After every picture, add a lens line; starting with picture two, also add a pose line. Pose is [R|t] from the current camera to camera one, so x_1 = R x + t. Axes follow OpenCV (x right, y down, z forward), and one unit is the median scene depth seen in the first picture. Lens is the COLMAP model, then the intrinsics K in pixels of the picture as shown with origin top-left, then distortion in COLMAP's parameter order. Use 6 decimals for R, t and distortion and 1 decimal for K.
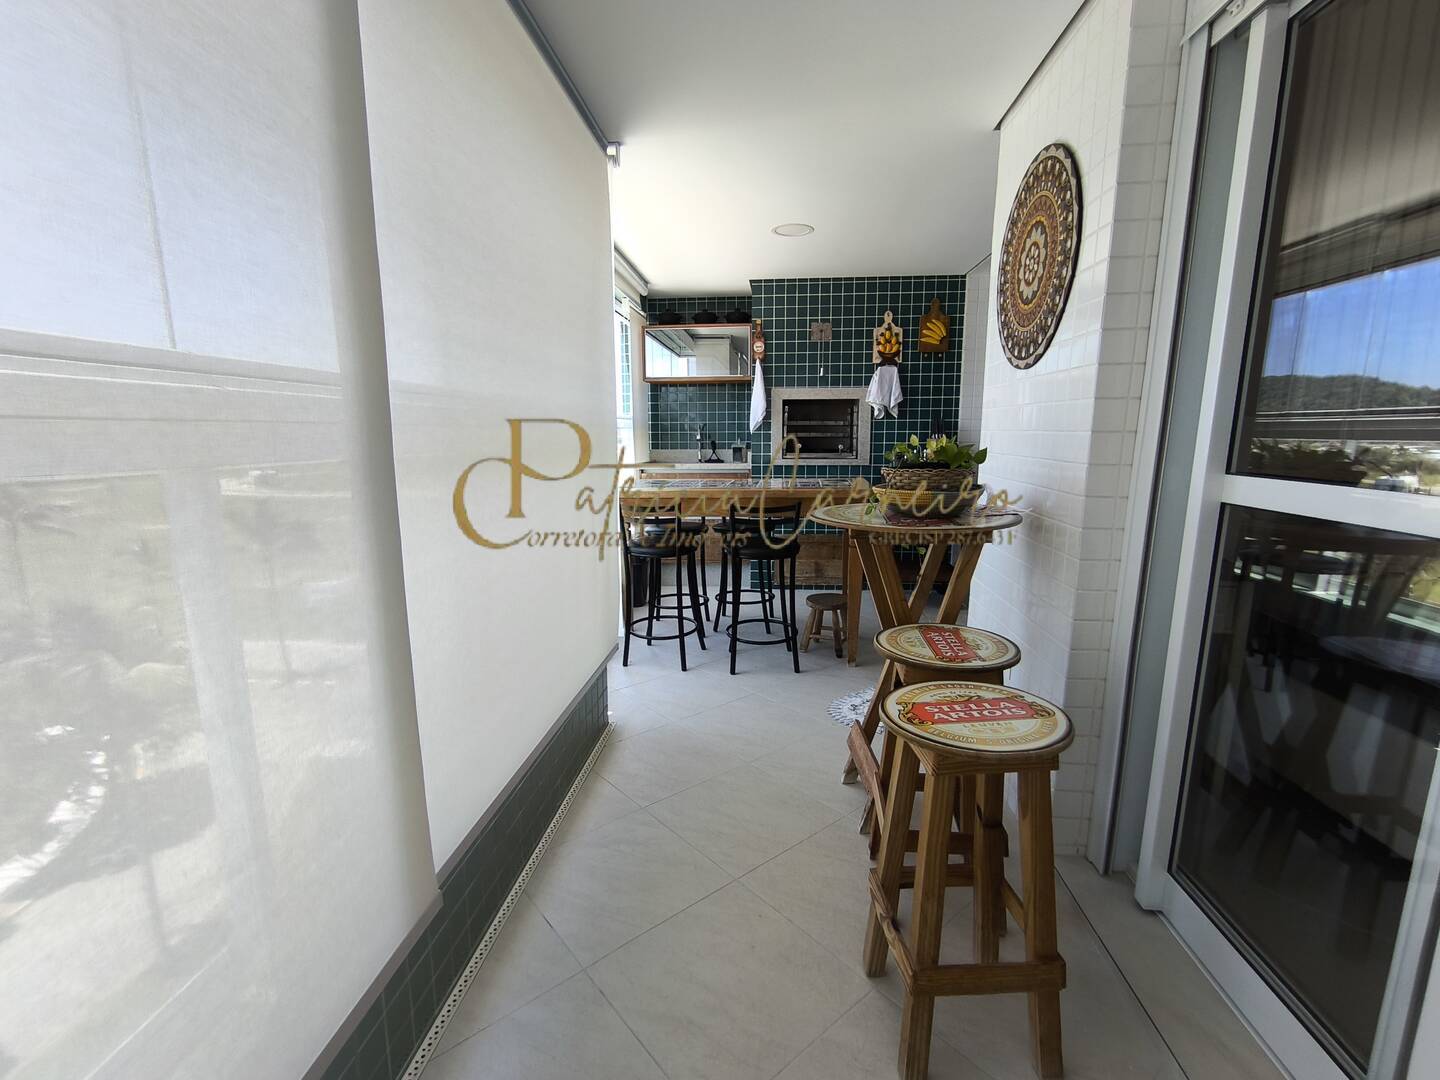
lens RADIAL K [[658.0, 0, 712.5], [0, 658.0, 549.7], [0, 0, 1]] dist [-0.043779, 0.028762]
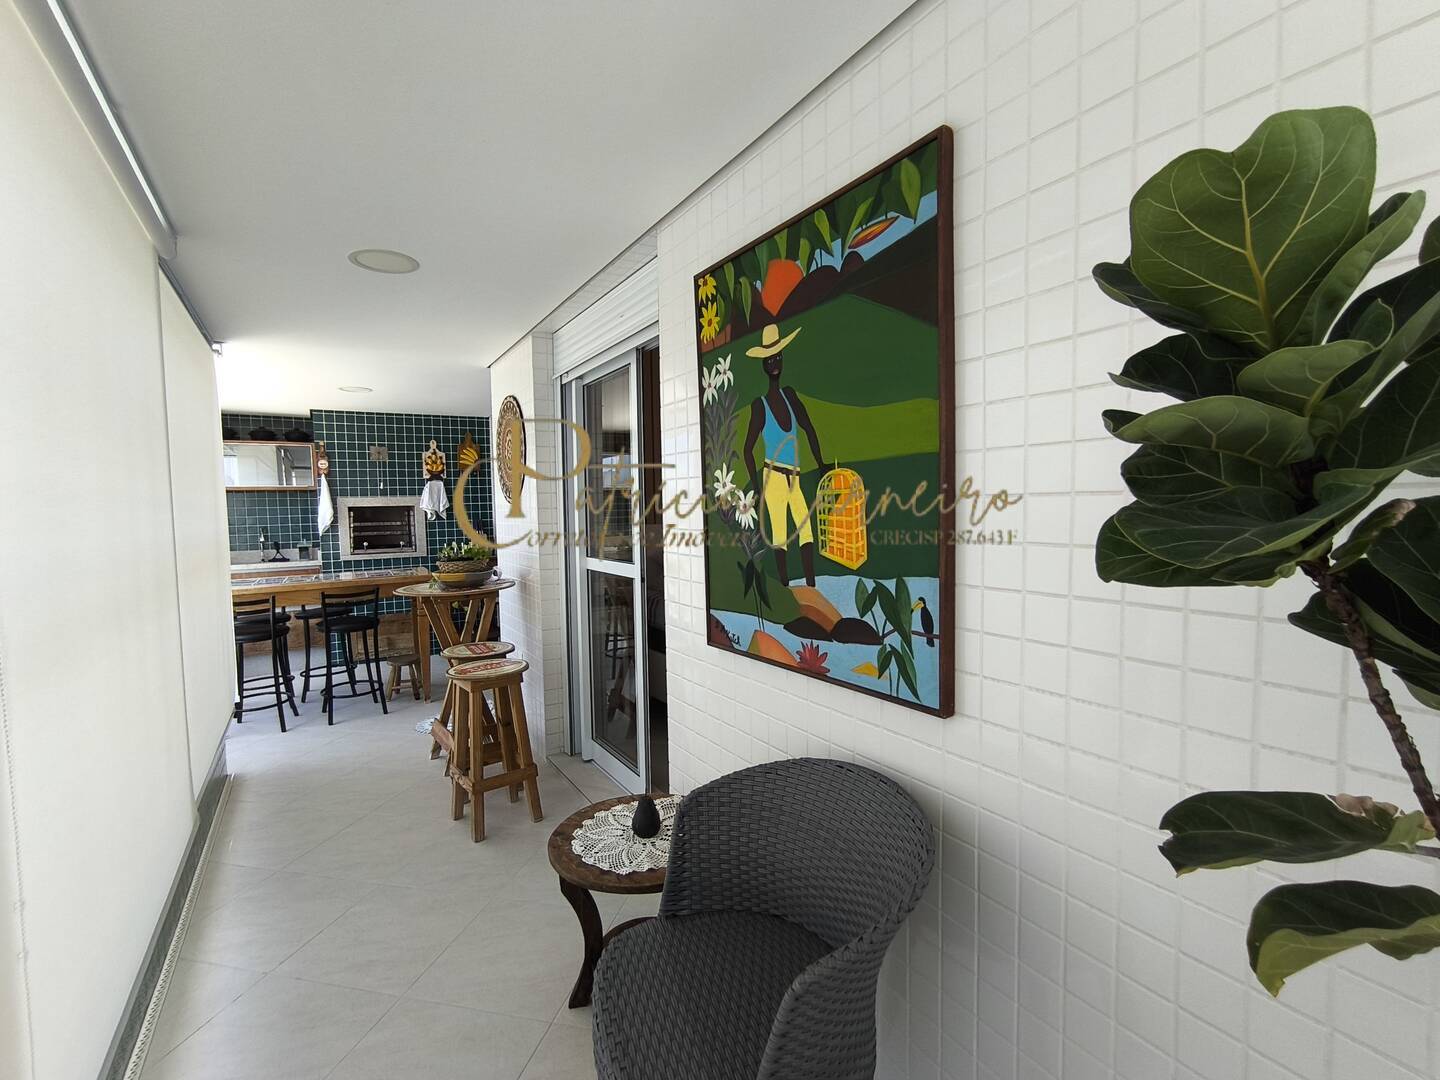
lens RADIAL K [[671.8, 0, 703.7], [0, 671.8, 547.1], [0, 0, 1]] dist [-0.064318, 0.085849]
pose [[0.806005, -0.047394, 0.590008, -0.093133], [0.123239, 0.988382, -0.088962, 0.036231], [-0.578937, 0.144415, 0.802481, -0.364361]]
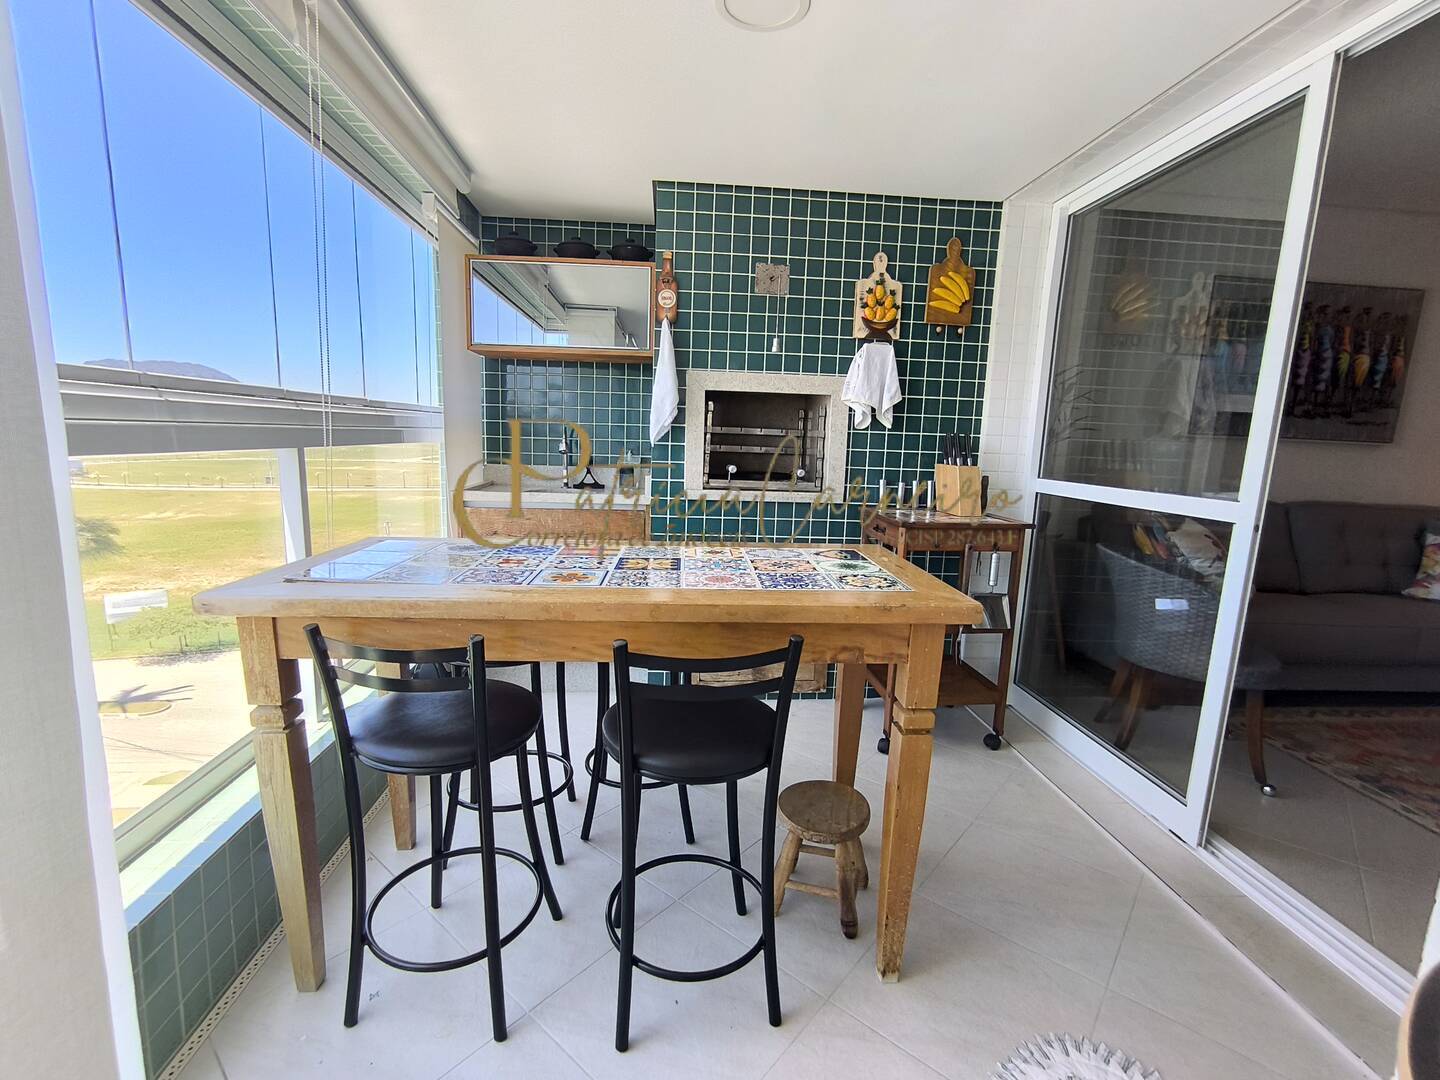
lens RADIAL K [[655.3, 0, 707.5], [0, 655.3, 546.2], [0, 0, 1]] dist [-0.031776, 0.010538]
pose [[0.984809, 0.008695, 0.173422, 0.007515], [-0.006754, 0.999908, -0.011780, -0.082706], [-0.173508, 0.010429, 0.984777, 0.427592]]
